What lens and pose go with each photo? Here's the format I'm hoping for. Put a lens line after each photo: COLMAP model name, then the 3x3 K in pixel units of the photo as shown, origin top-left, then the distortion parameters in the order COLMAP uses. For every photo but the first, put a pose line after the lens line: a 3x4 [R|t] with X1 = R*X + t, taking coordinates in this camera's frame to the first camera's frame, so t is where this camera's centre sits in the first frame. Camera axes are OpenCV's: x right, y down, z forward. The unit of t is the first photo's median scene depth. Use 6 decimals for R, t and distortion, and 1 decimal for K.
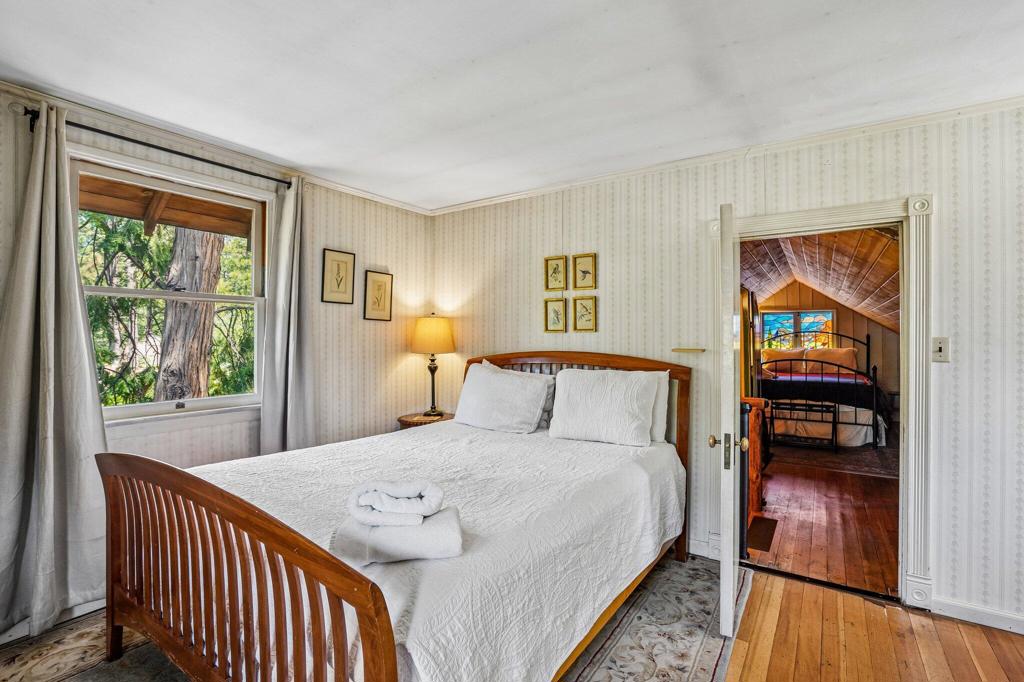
lens RADIAL K [[488.3, 0, 507.7], [0, 488.3, 337.4], [0, 0, 1]] dist [-0.038020, 0.007143]
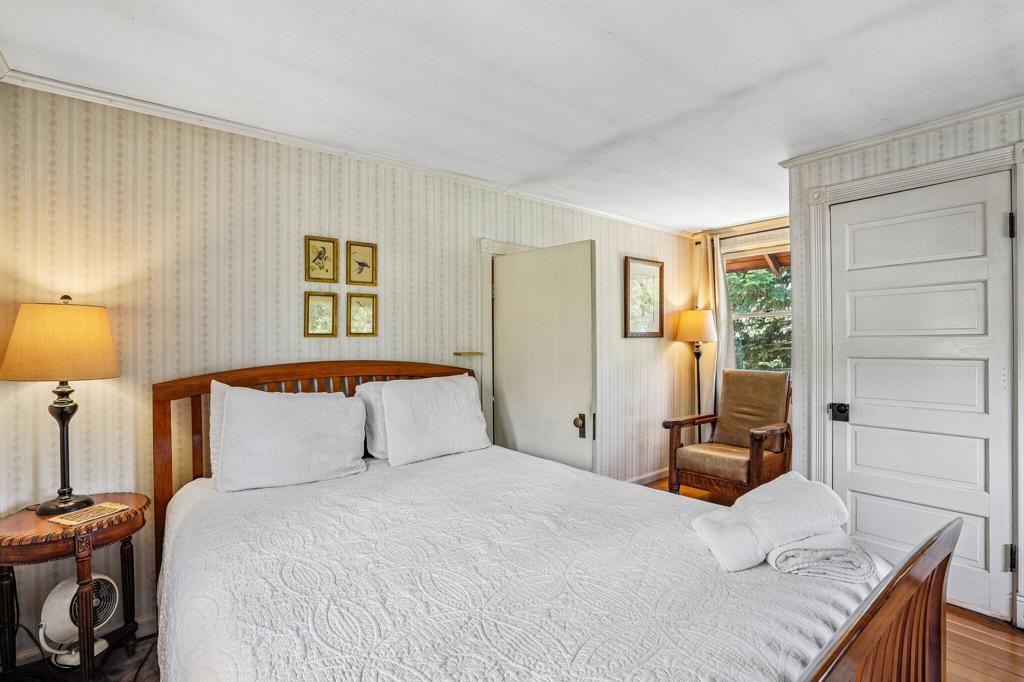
lens RADIAL K [[488.3, 0, 509.7], [0, 488.3, 338.1], [0, 0, 1]] dist [-0.038020, 0.007143]
pose [[0.295900, -0.001217, 0.955218, -0.552287], [0.008637, 0.999962, -0.001402, -0.004948], [-0.955180, 0.008665, 0.295900, 0.513158]]
